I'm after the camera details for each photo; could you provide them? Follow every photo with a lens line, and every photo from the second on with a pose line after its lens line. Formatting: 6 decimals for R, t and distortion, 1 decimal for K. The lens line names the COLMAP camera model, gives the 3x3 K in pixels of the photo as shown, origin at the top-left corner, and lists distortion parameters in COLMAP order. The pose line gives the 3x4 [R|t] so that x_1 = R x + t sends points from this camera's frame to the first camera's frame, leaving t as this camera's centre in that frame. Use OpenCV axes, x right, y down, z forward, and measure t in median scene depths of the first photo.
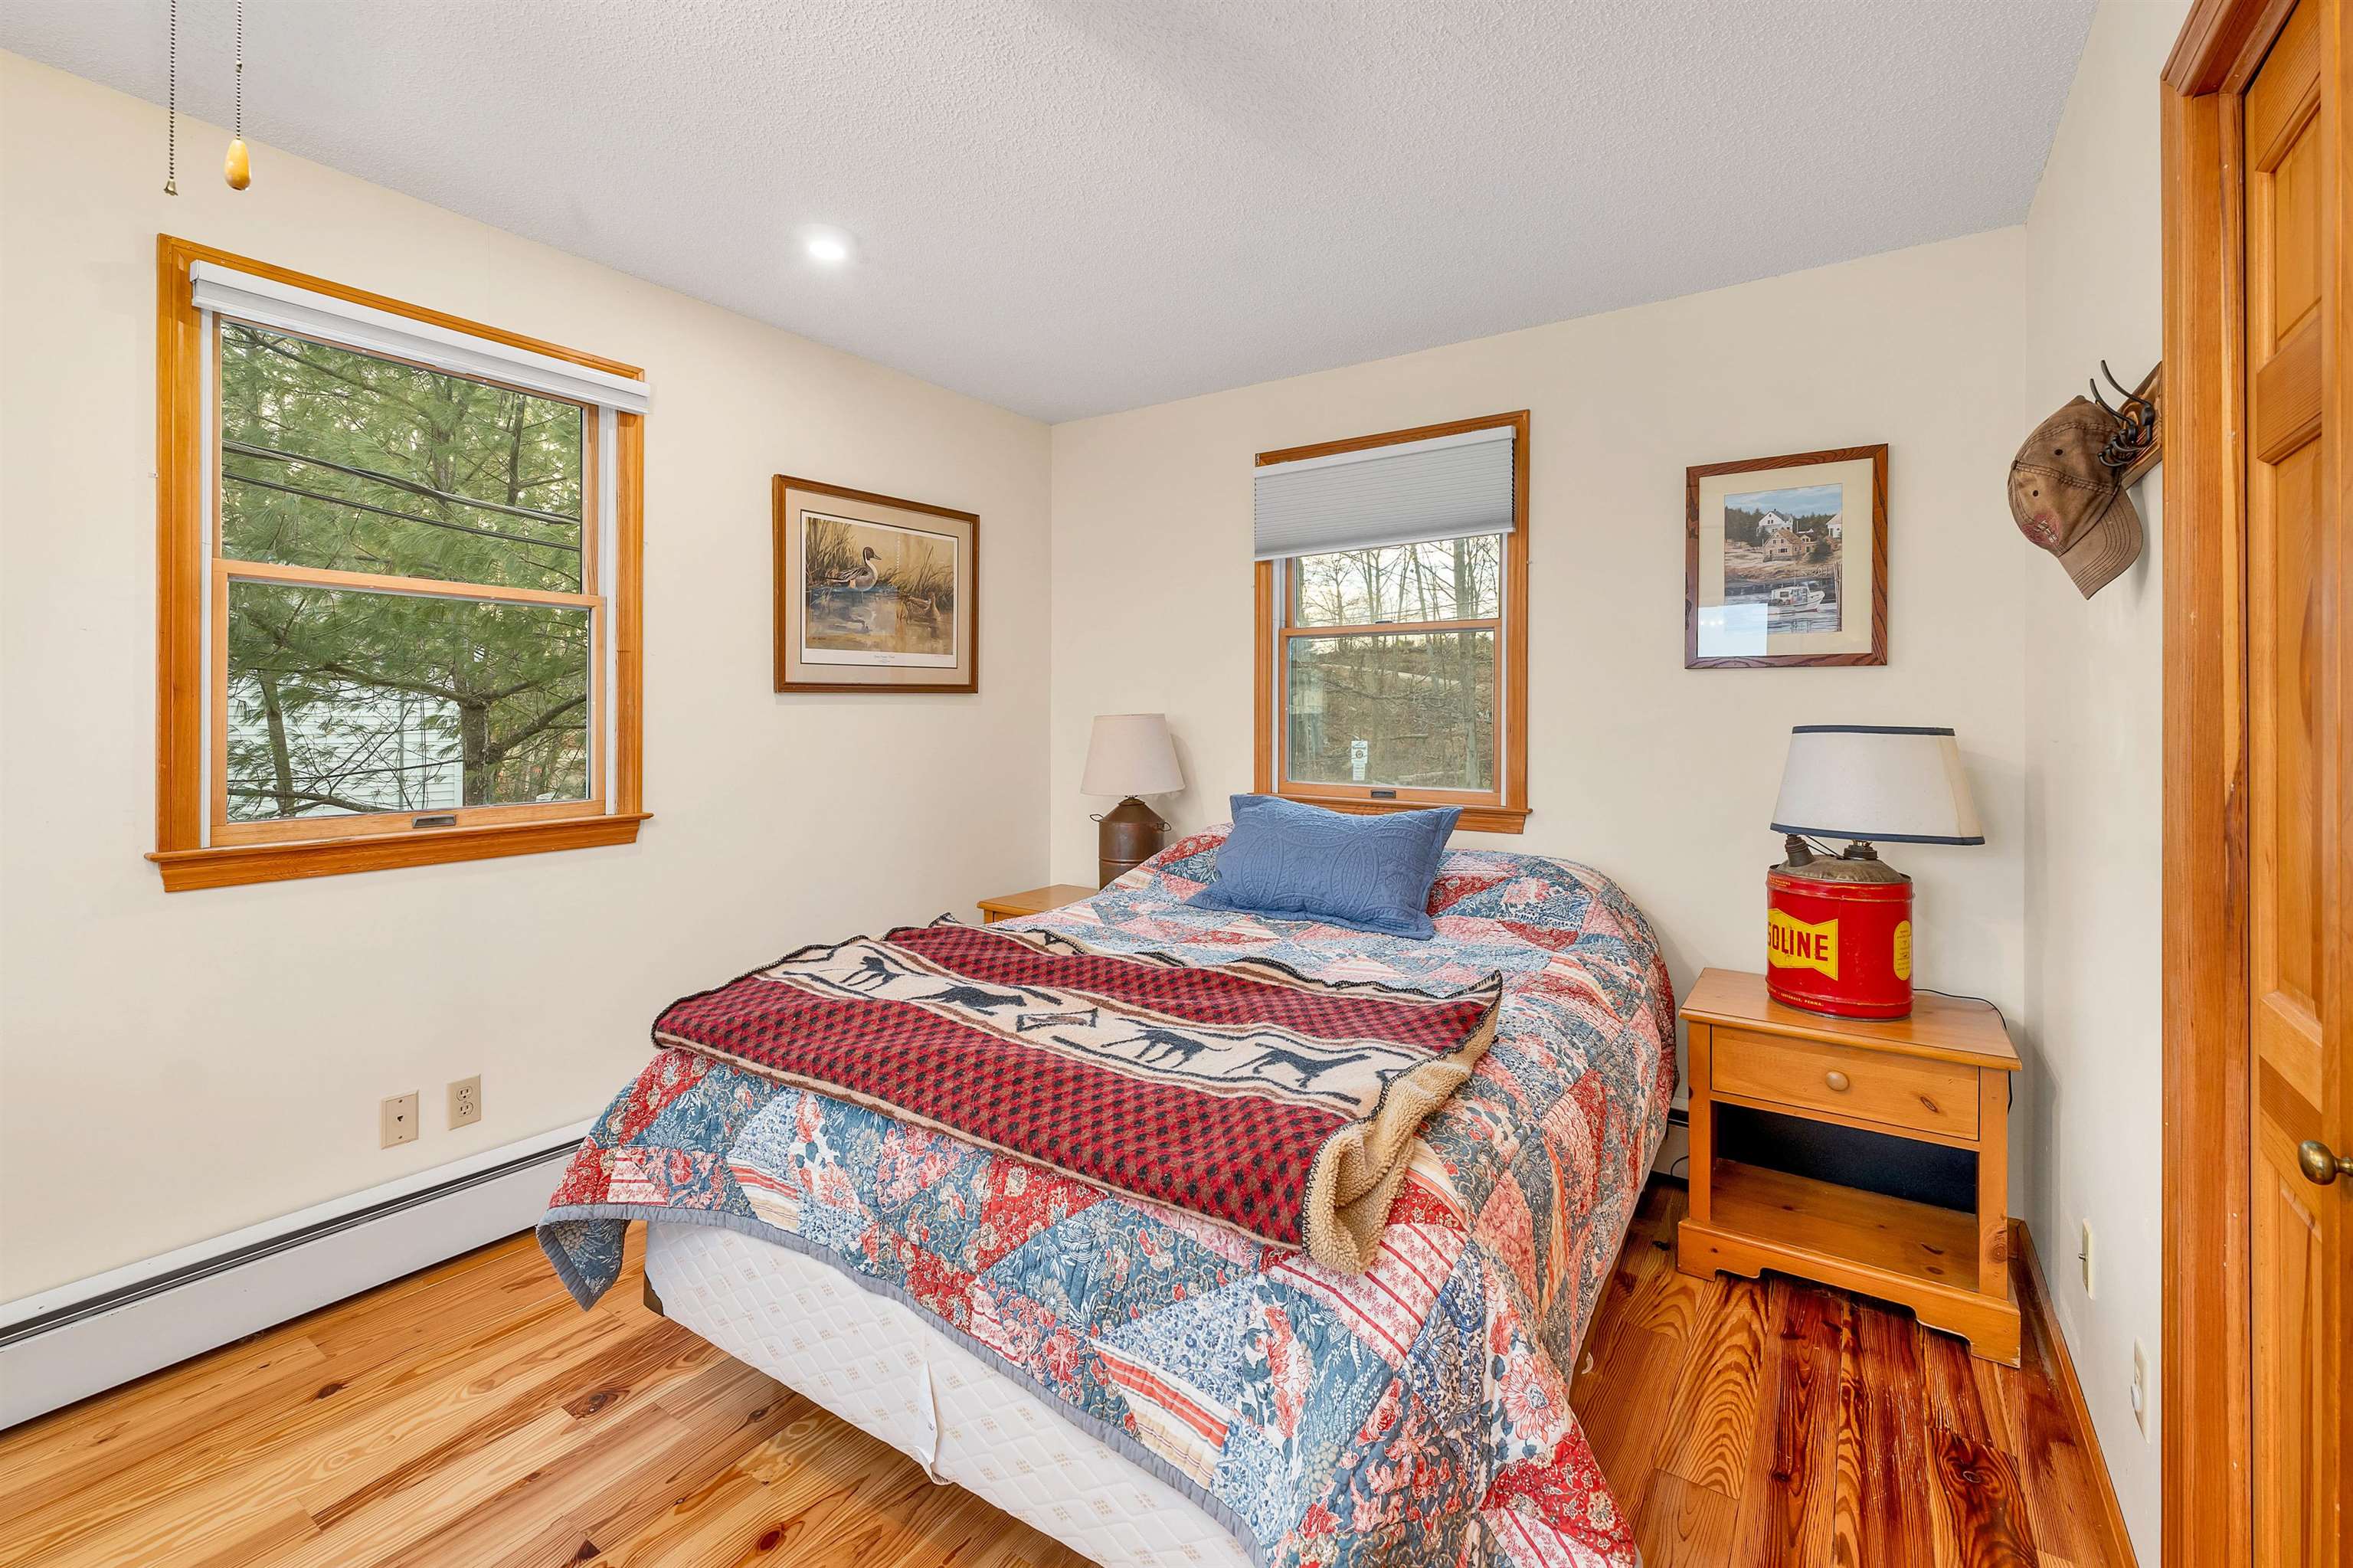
lens RADIAL K [[1005.0, 0, 1188.8], [0, 1005.0, 718.9], [0, 0, 1]] dist [-0.000350, -0.000123]
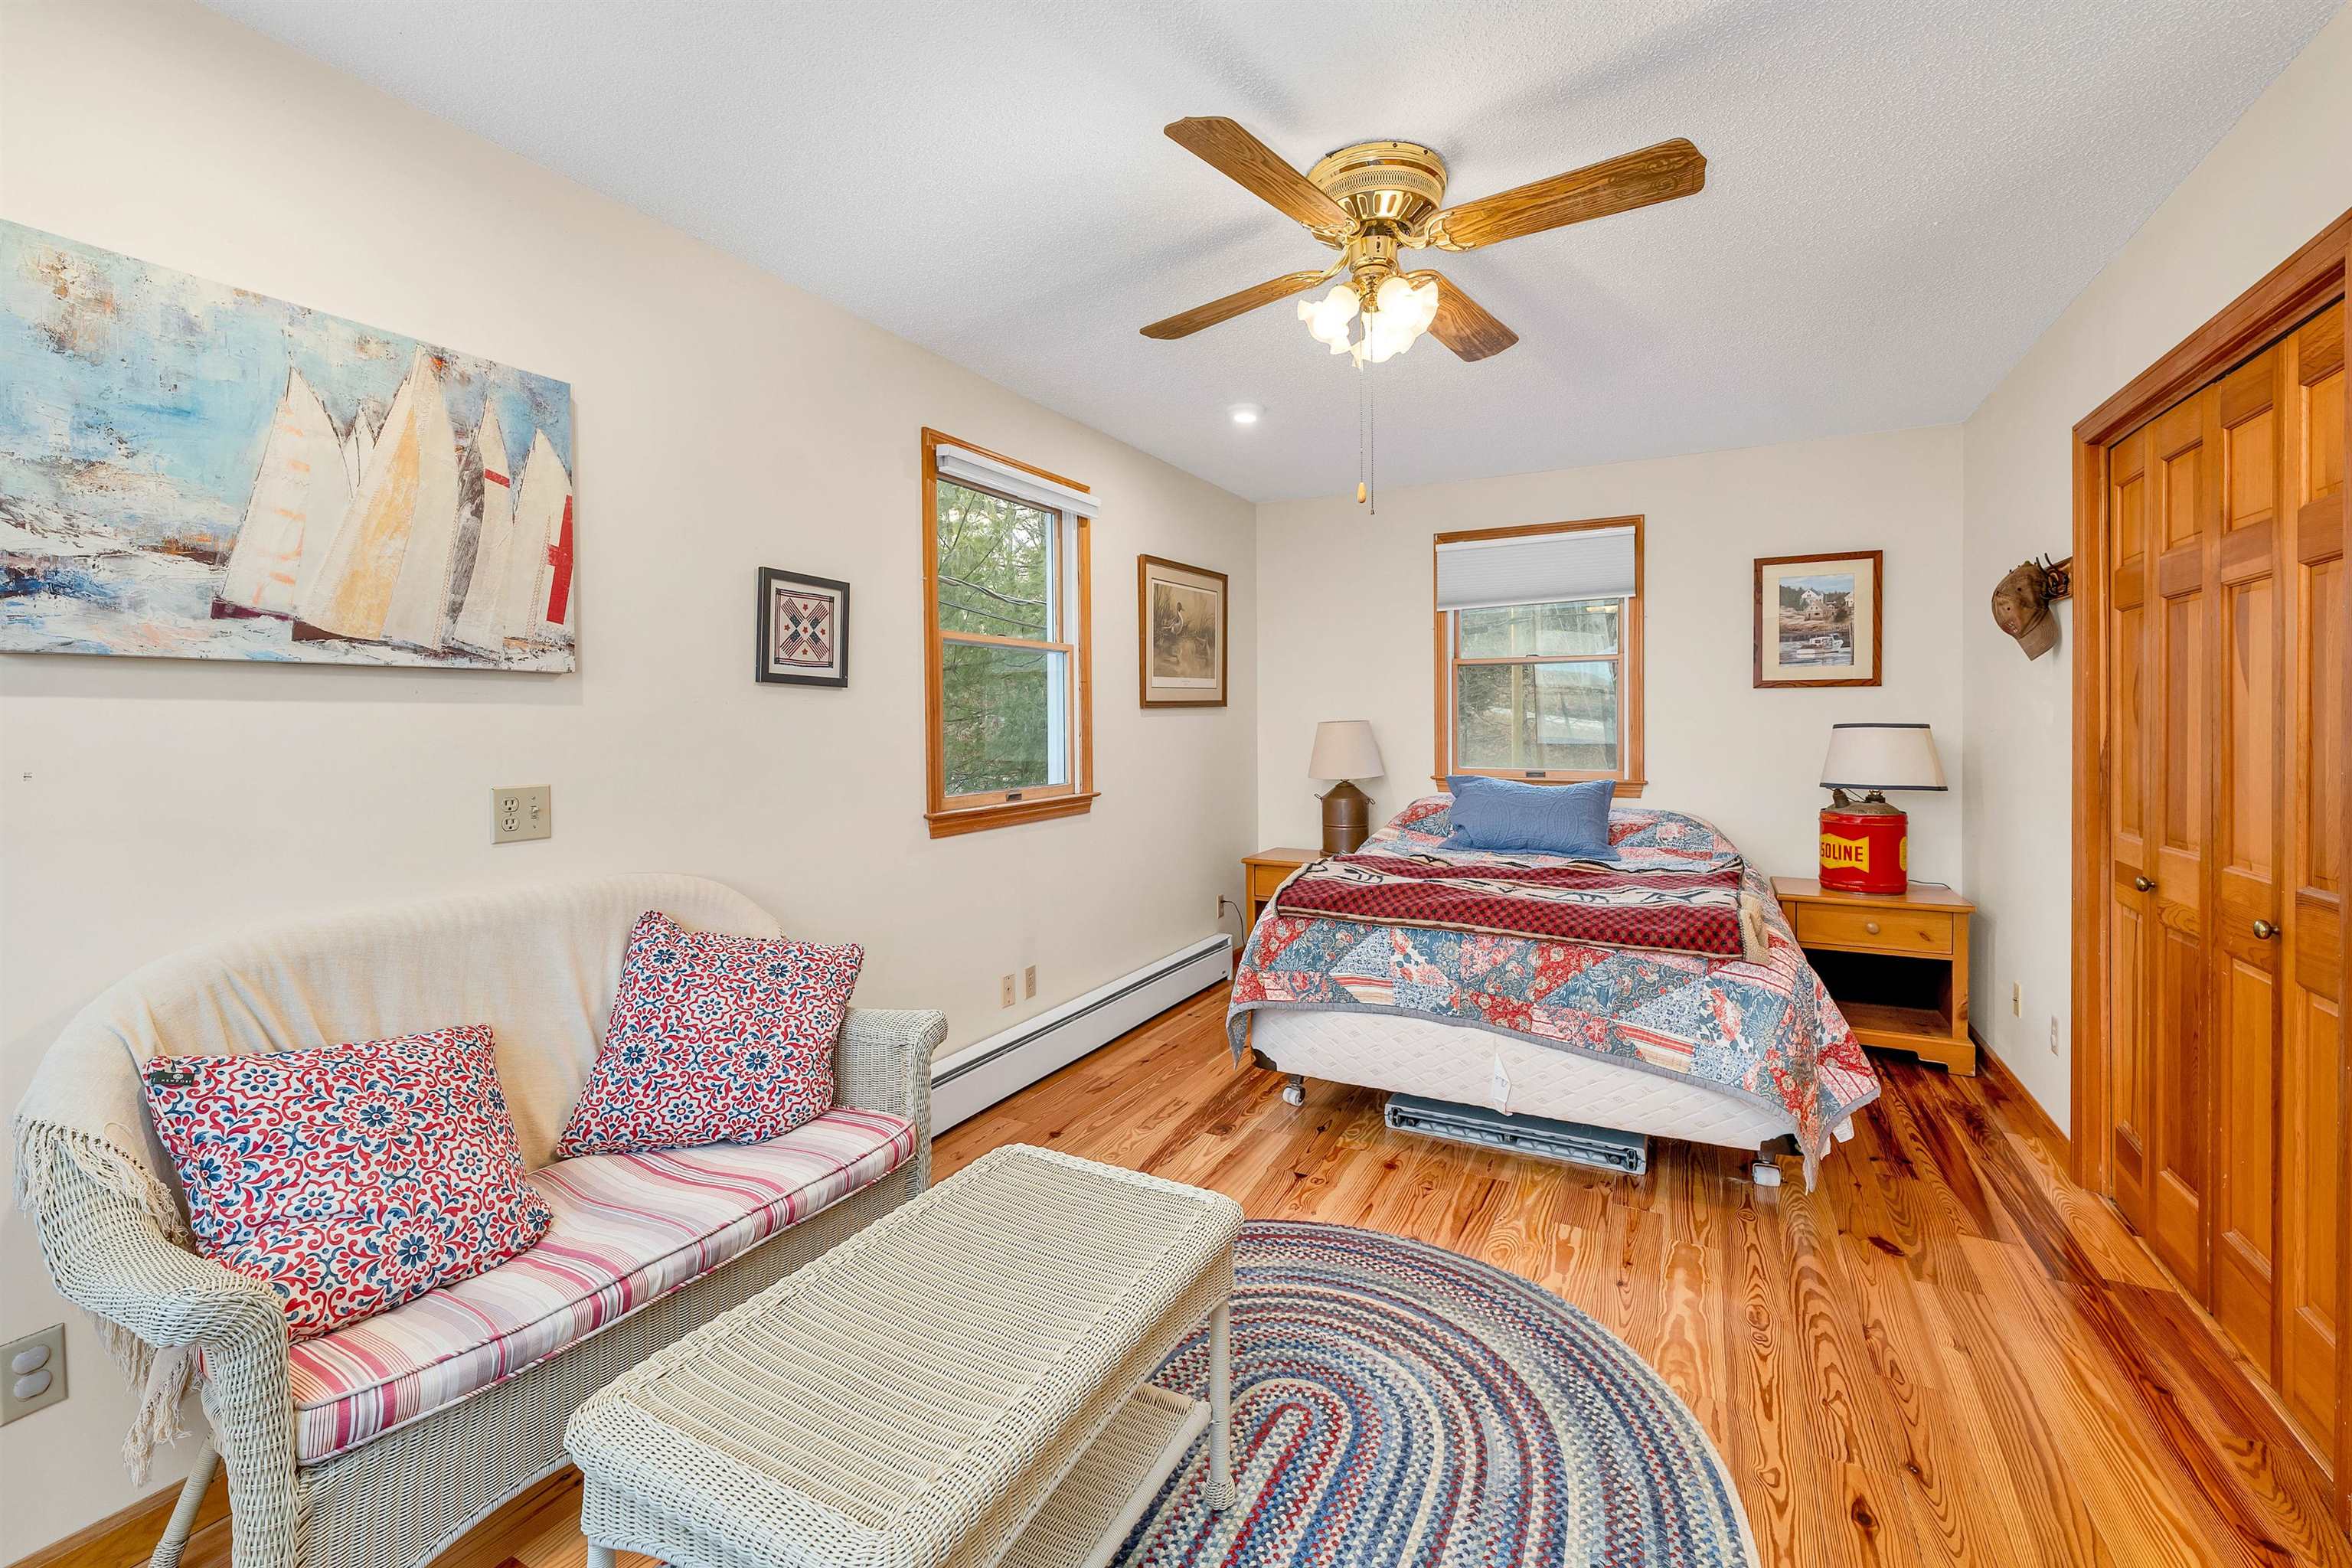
lens RADIAL K [[1004.5, 0, 1178.8], [0, 1004.5, 738.7], [0, 0, 1]] dist [-0.000350, -0.000123]
pose [[0.993544, -0.012936, 0.112710, -0.777537], [0.011325, 0.999825, 0.014919, -0.006299], [-0.112883, -0.013547, 0.993516, -0.614969]]
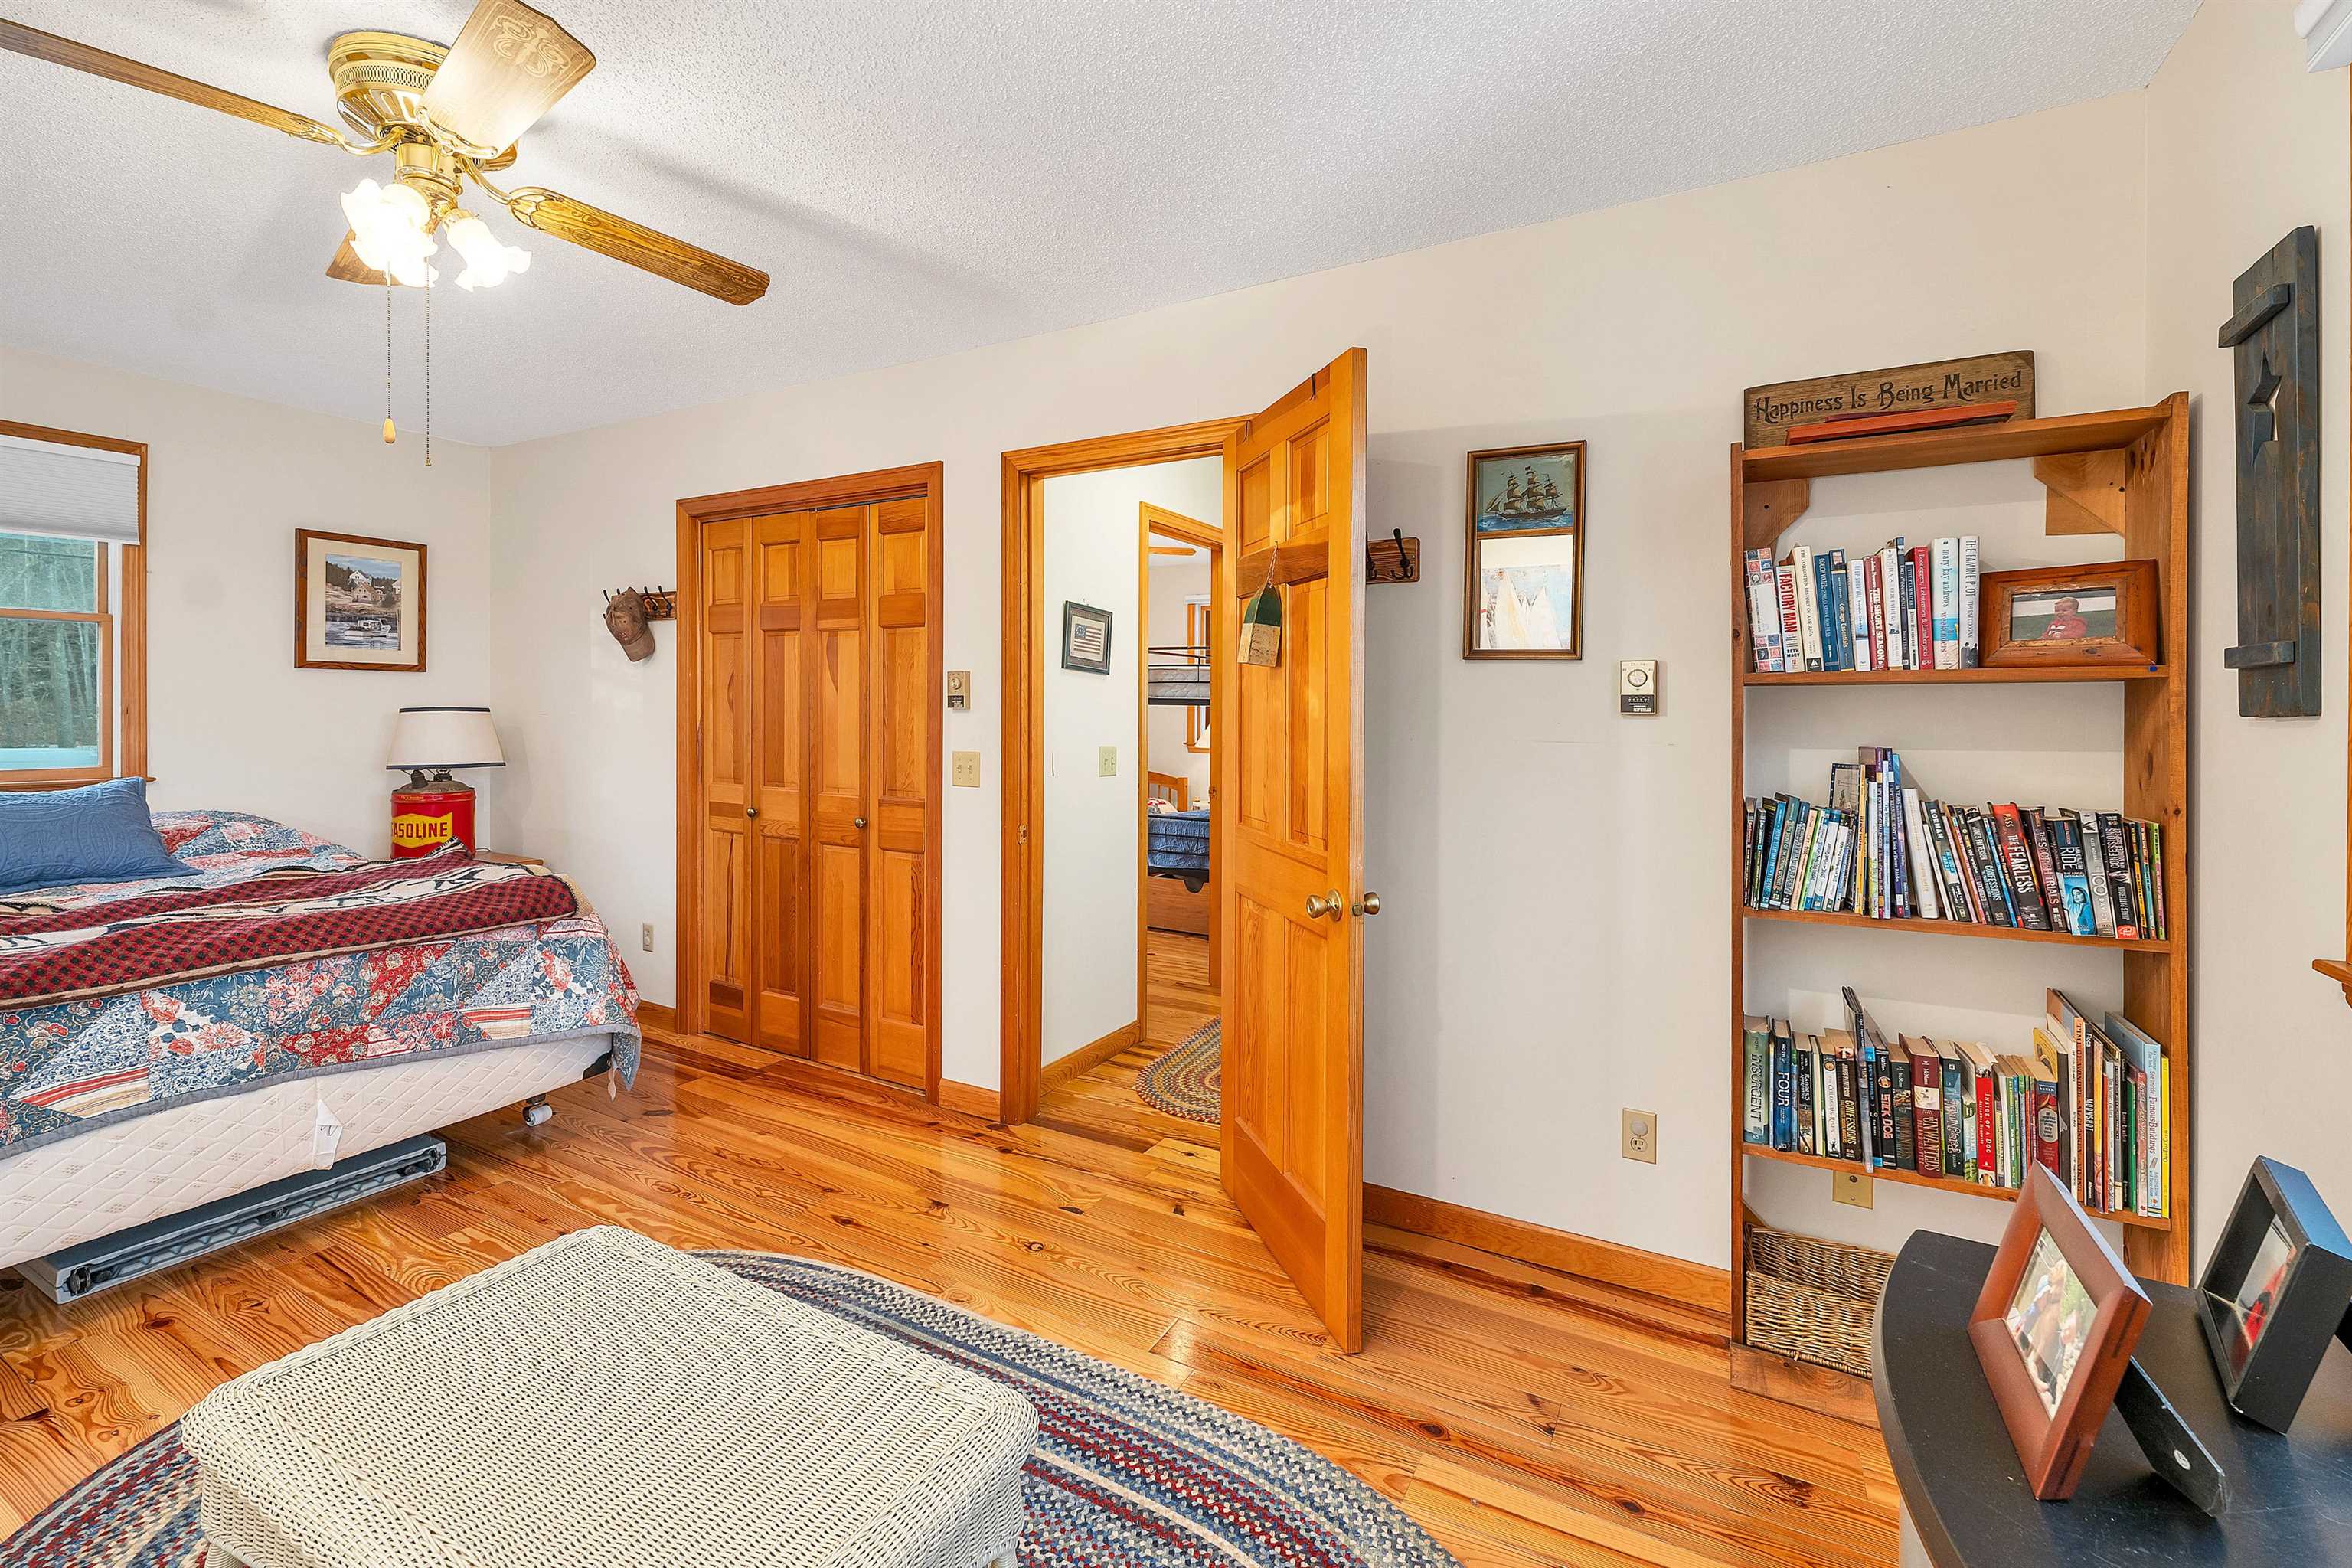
lens RADIAL K [[1004.5, 0, 1178.9], [0, 1004.5, 707.8], [0, 0, 1]] dist [-0.000350, -0.000123]
pose [[-0.094262, -0.007622, 0.995518, -1.442877], [-0.006942, 0.999951, 0.006999, -0.015641], [-0.995523, -0.006251, -0.094310, -0.168456]]
